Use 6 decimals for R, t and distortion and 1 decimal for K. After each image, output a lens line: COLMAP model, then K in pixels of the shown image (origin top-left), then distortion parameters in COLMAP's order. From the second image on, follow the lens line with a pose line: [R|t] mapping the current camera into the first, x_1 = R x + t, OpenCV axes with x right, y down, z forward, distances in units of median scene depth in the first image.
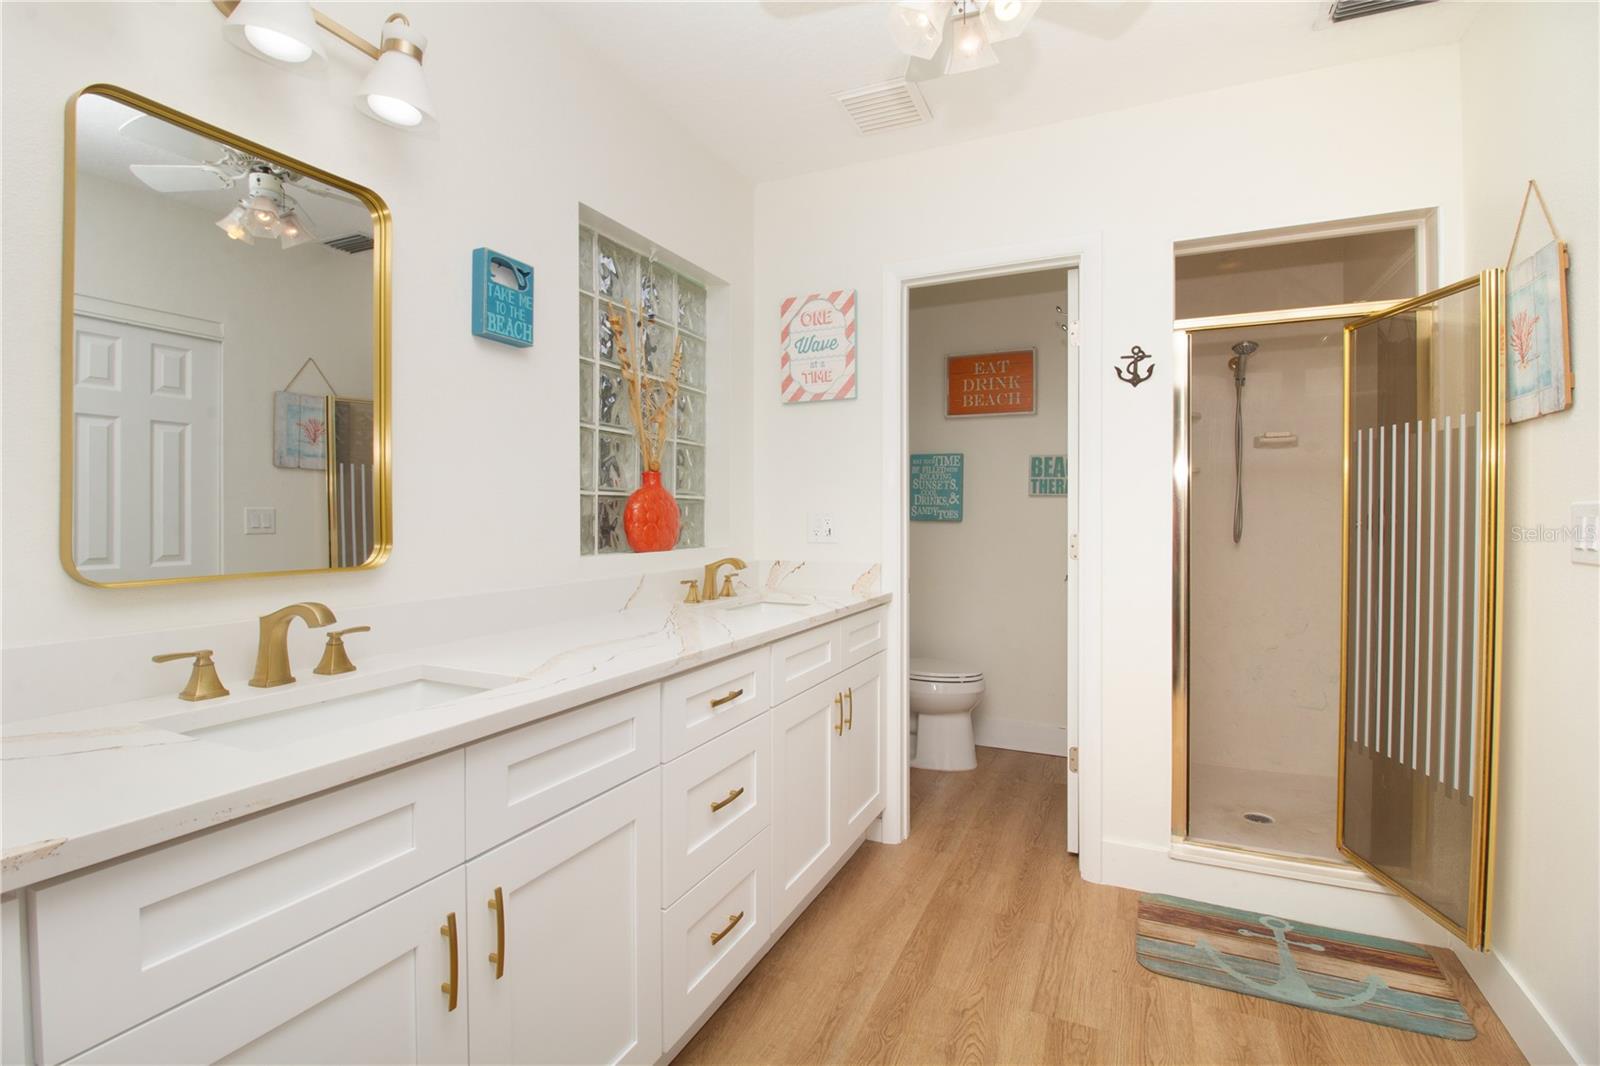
lens RADIAL K [[737.8, 0, 806.9], [0, 737.8, 518.3], [0, 0, 1]] dist [0.005714, -0.014835]
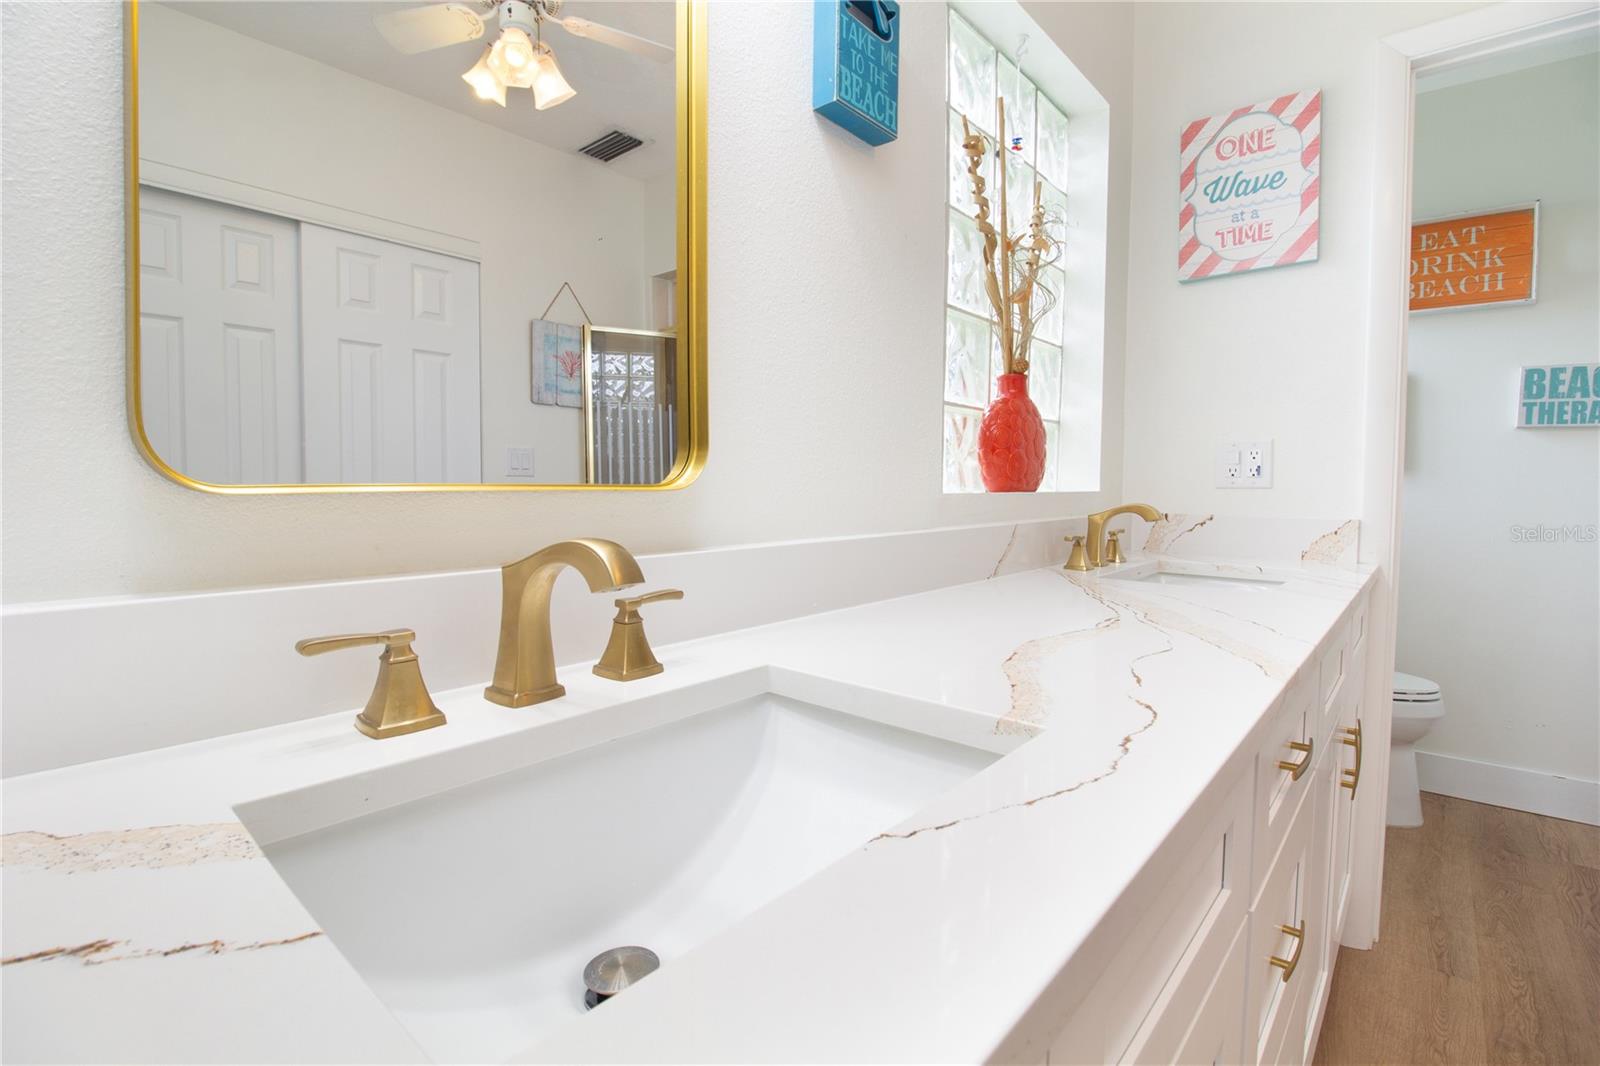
lens RADIAL K [[737.8, 0, 806.9], [0, 737.8, 518.3], [0, 0, 1]] dist [0.005714, -0.014835]
pose [[0.962865, 0.017850, -0.269394, -0.180143], [-0.006374, 0.999037, 0.043414, 0.034782], [0.269909, -0.040085, 0.962051, 0.253041]]
